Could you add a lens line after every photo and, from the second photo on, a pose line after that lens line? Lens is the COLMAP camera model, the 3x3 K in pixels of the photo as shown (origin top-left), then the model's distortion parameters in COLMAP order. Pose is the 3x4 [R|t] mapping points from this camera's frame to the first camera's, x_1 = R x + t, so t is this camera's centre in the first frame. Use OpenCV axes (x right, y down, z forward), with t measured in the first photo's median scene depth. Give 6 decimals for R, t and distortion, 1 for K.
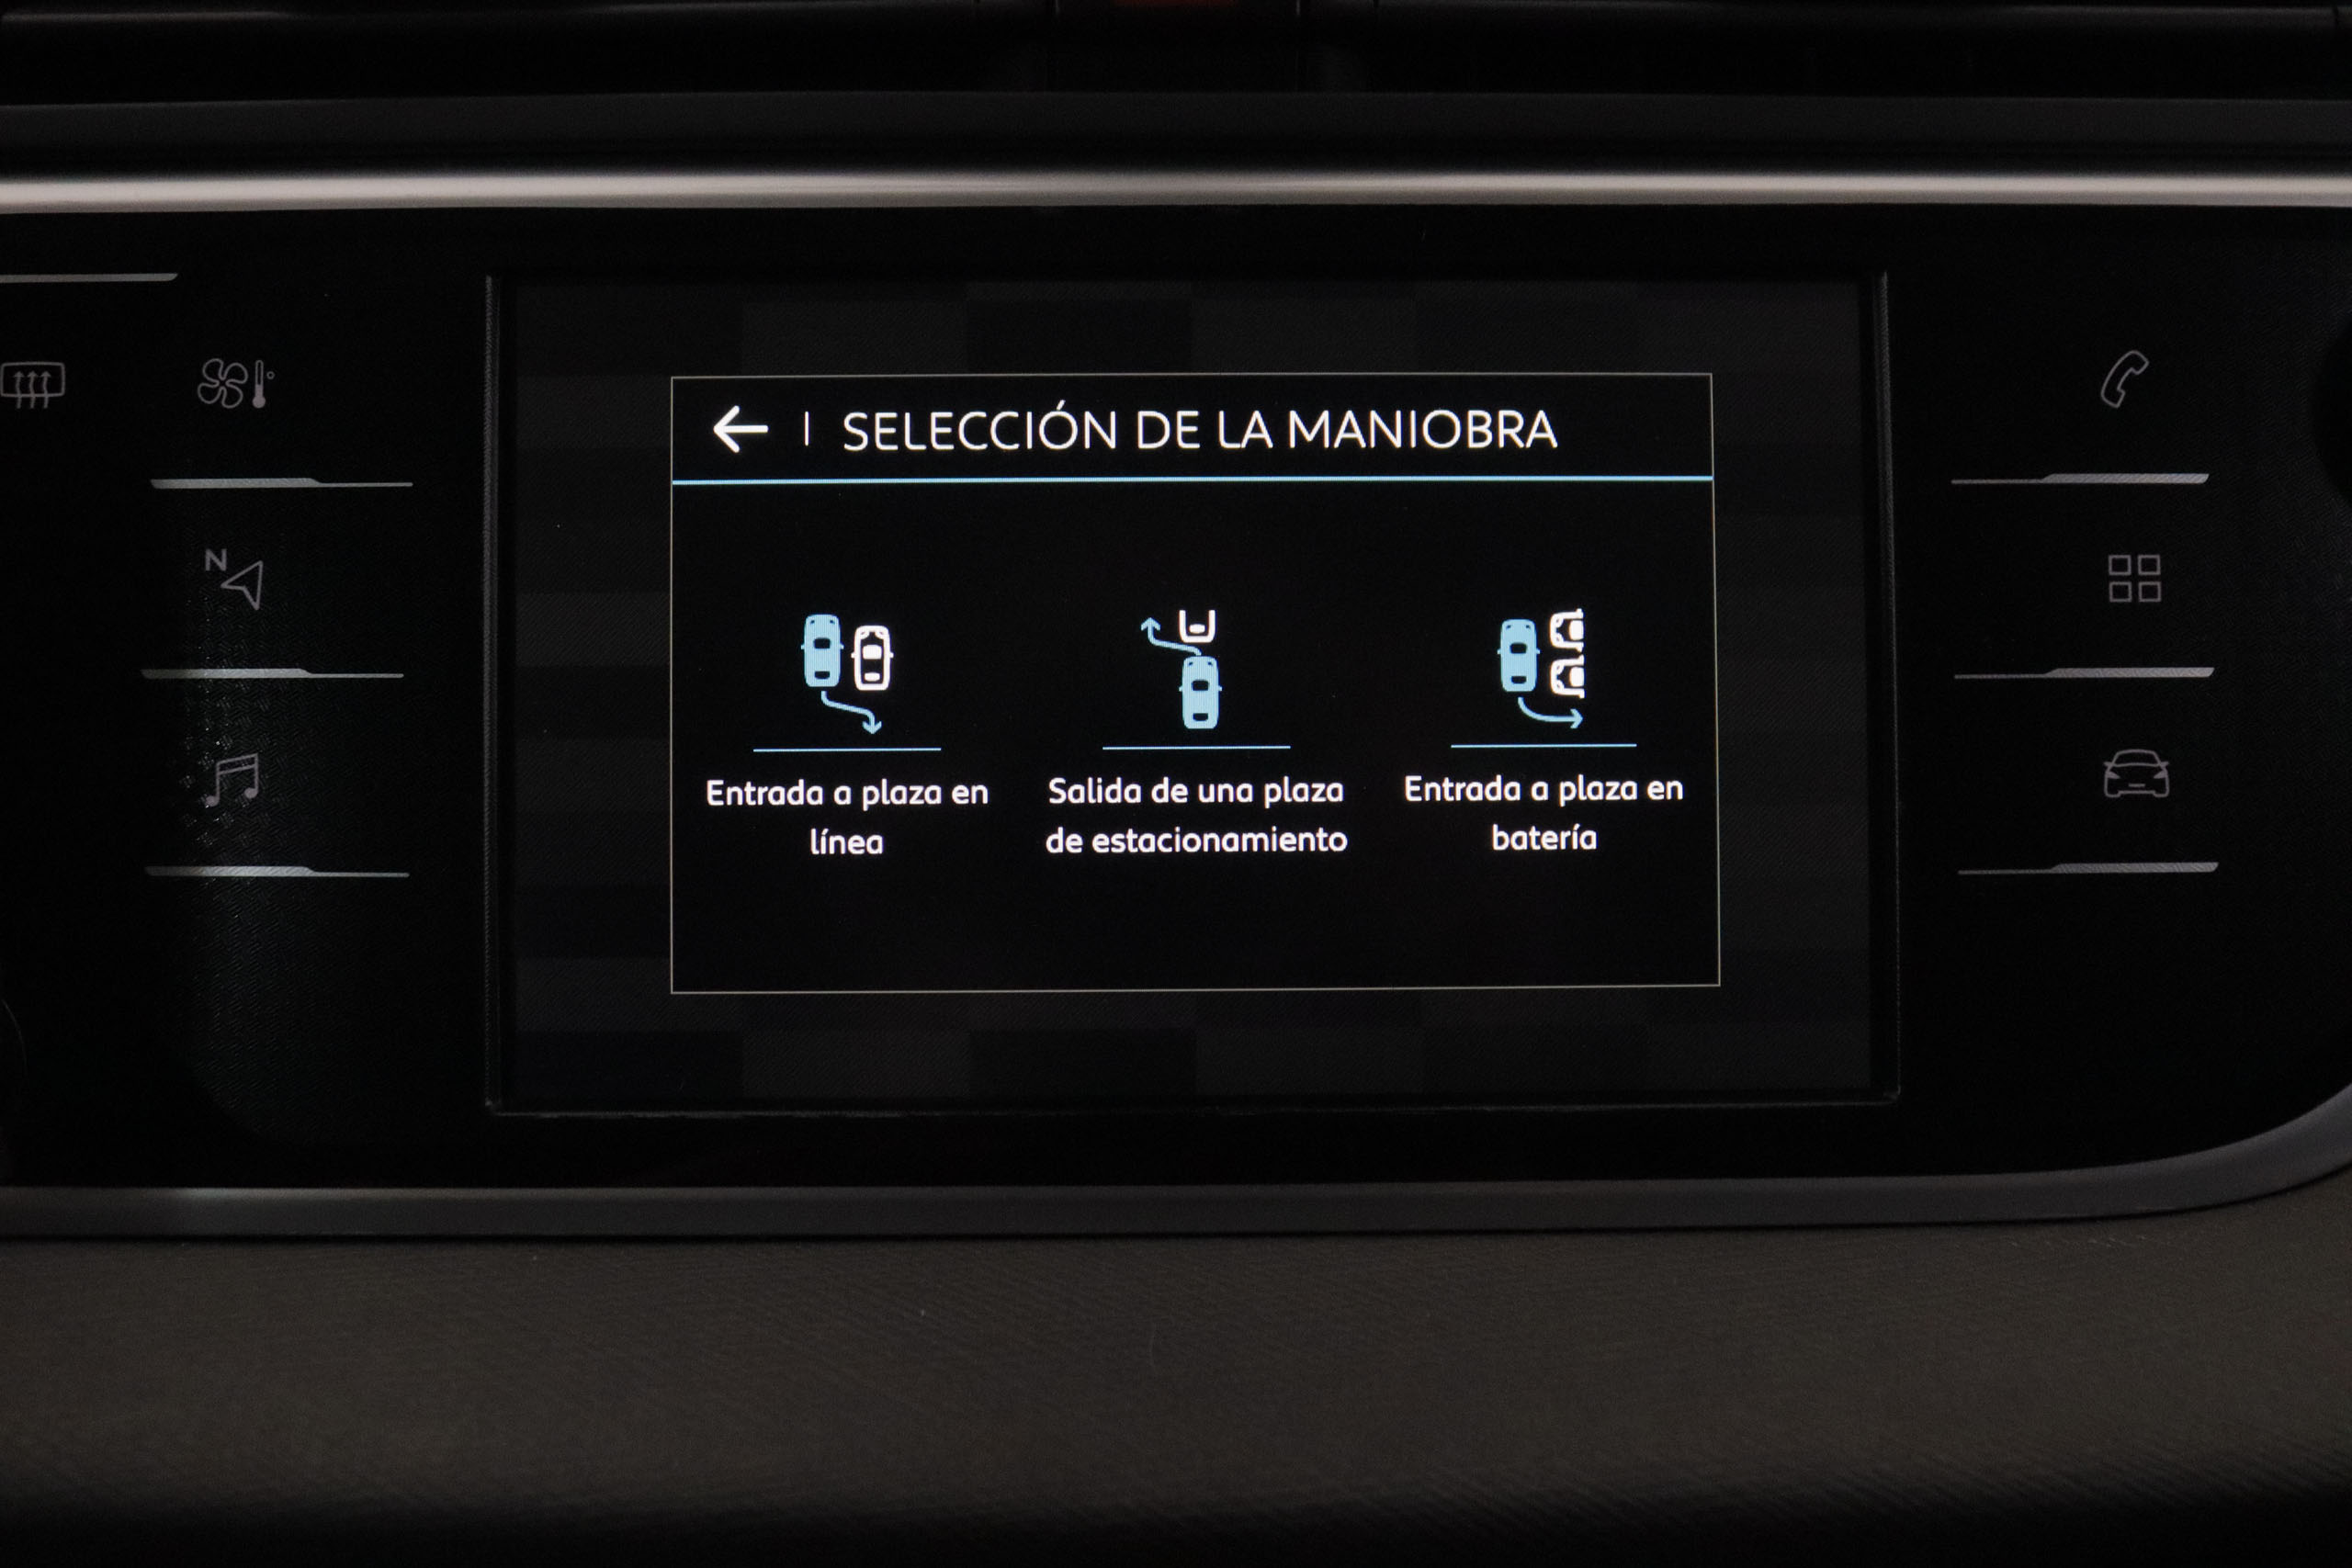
lens RADIAL K [[2505.2, 0, 1153.4], [0, 2505.2, 780.4], [0, 0, 1]] dist [-0.061584, 0.000000]
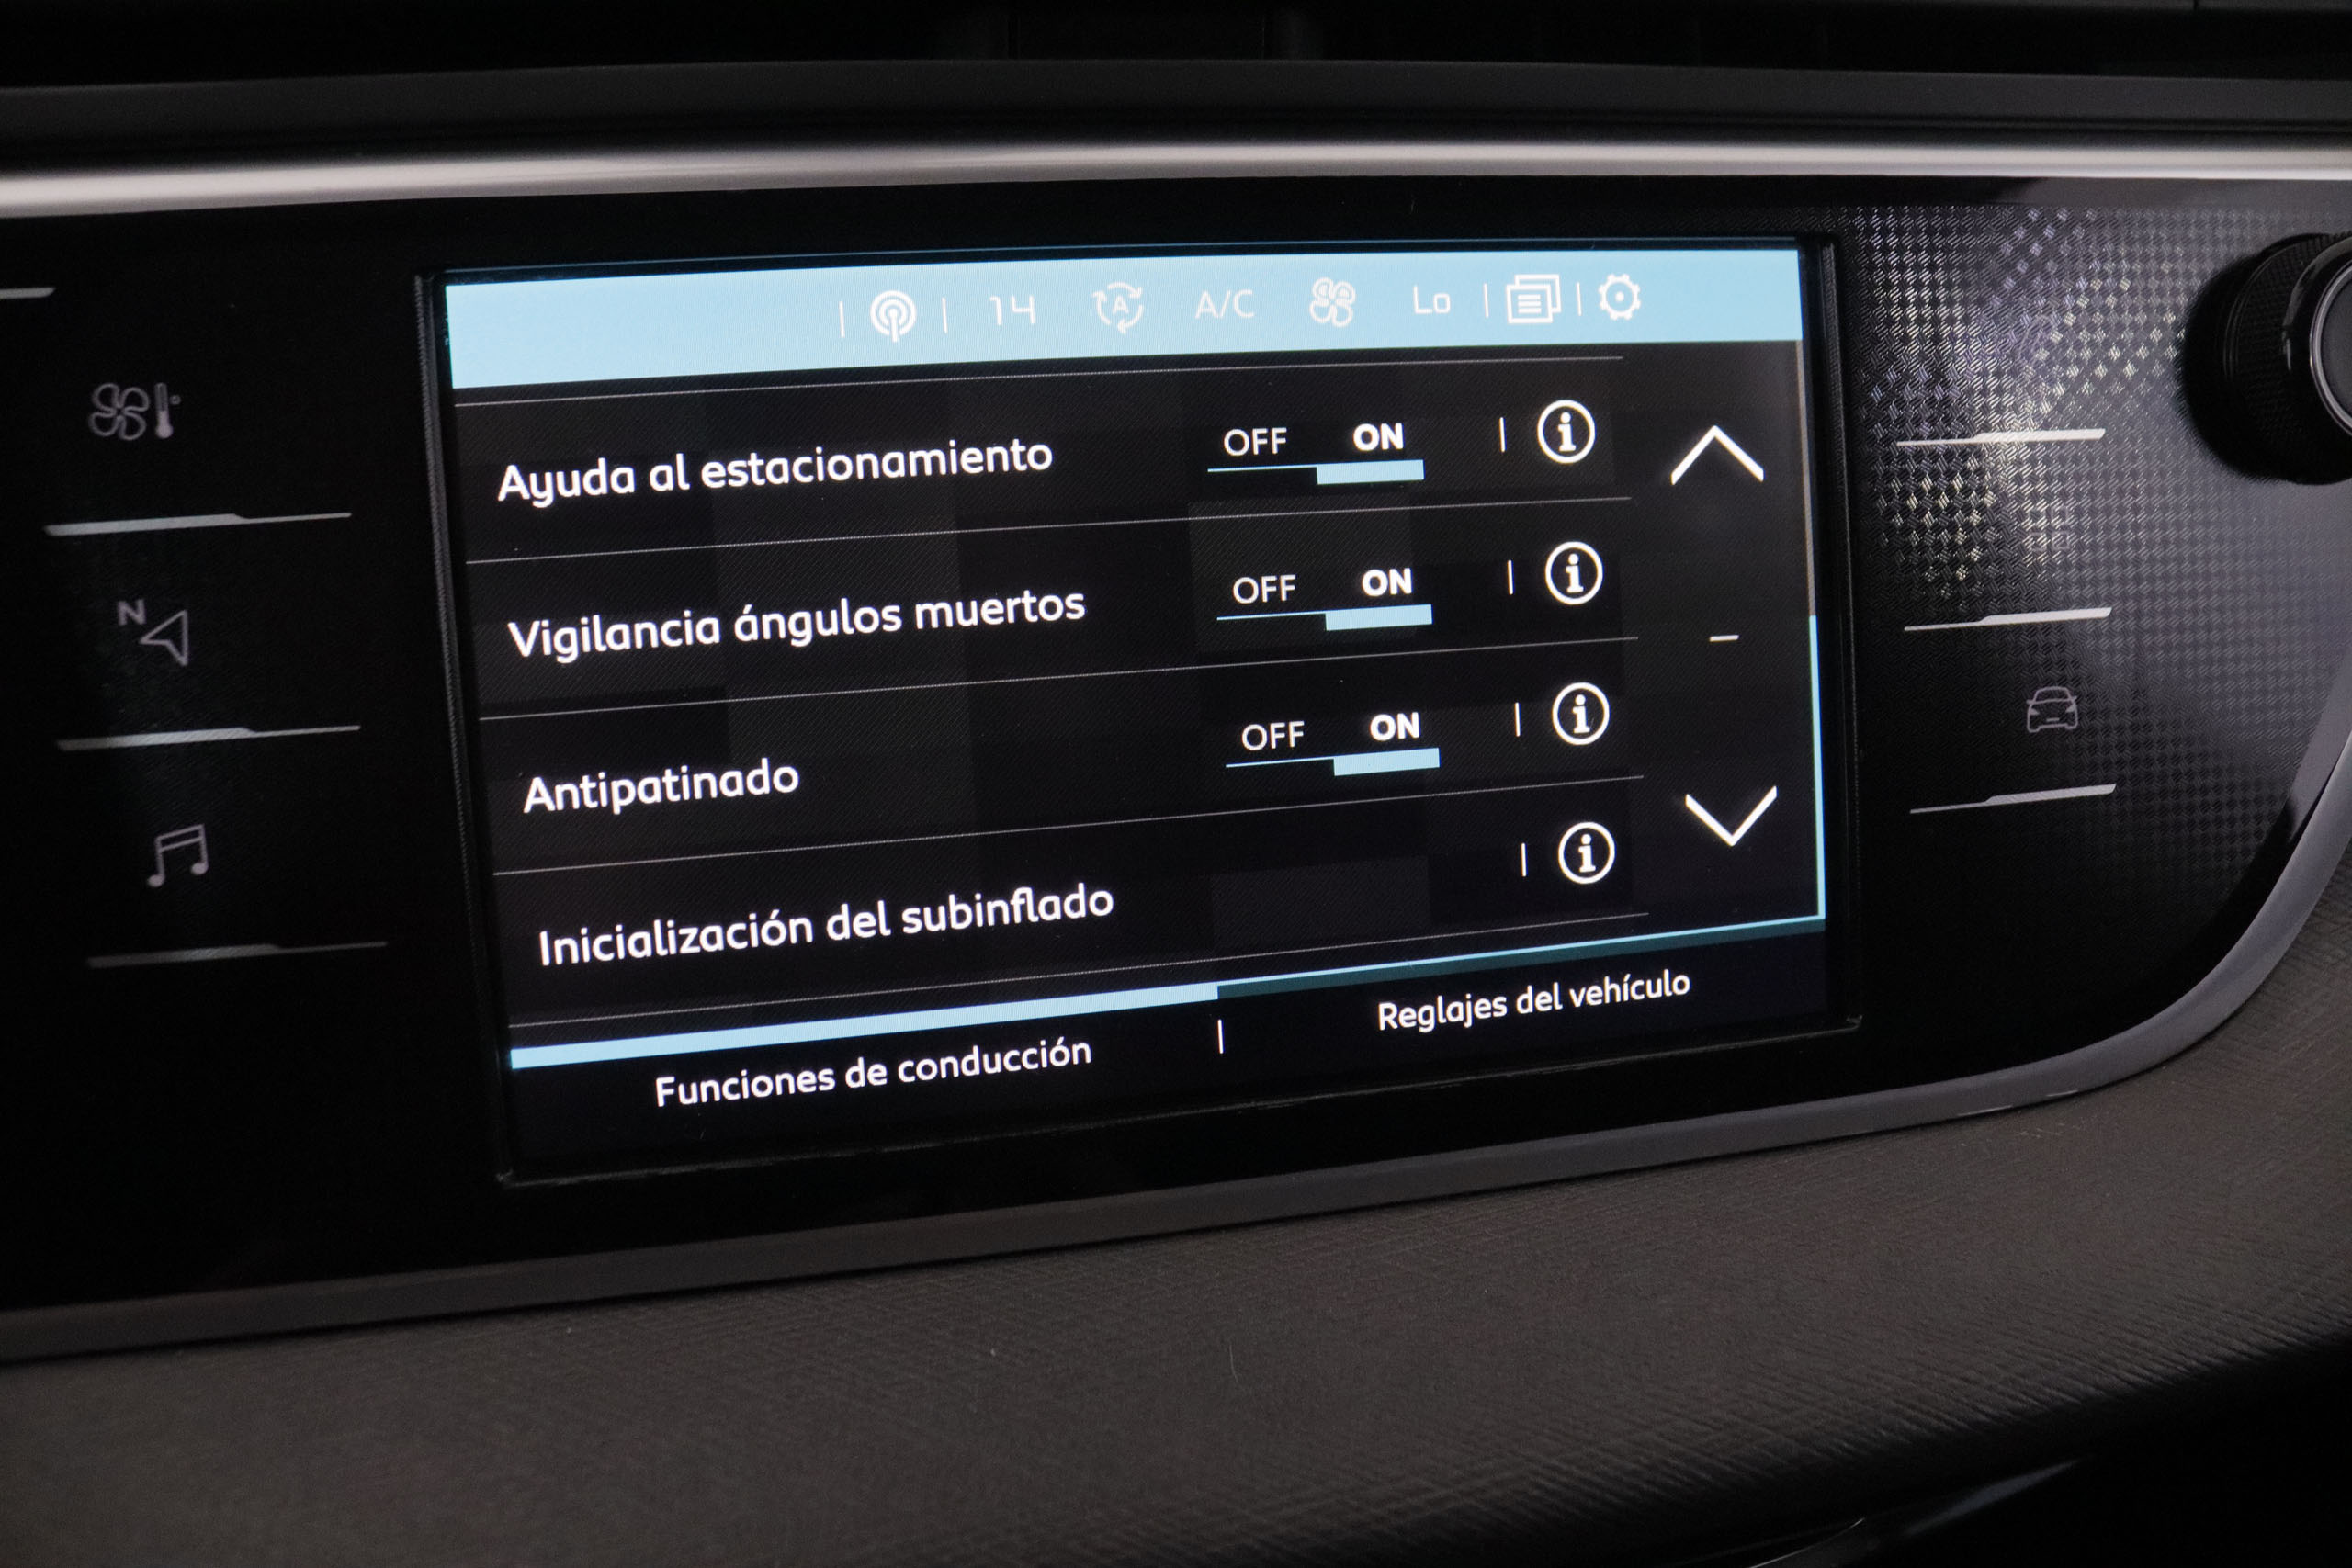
lens RADIAL K [[1857.0, 0, 1122.6], [0, 1857.0, 776.4], [0, 0, 1]] dist [-0.139106, 0.078866]
pose [[0.981462, -0.072305, 0.177495, -0.146704], [0.054045, 0.992934, 0.105645, -0.078841], [-0.183879, -0.094094, 0.978435, 0.300011]]
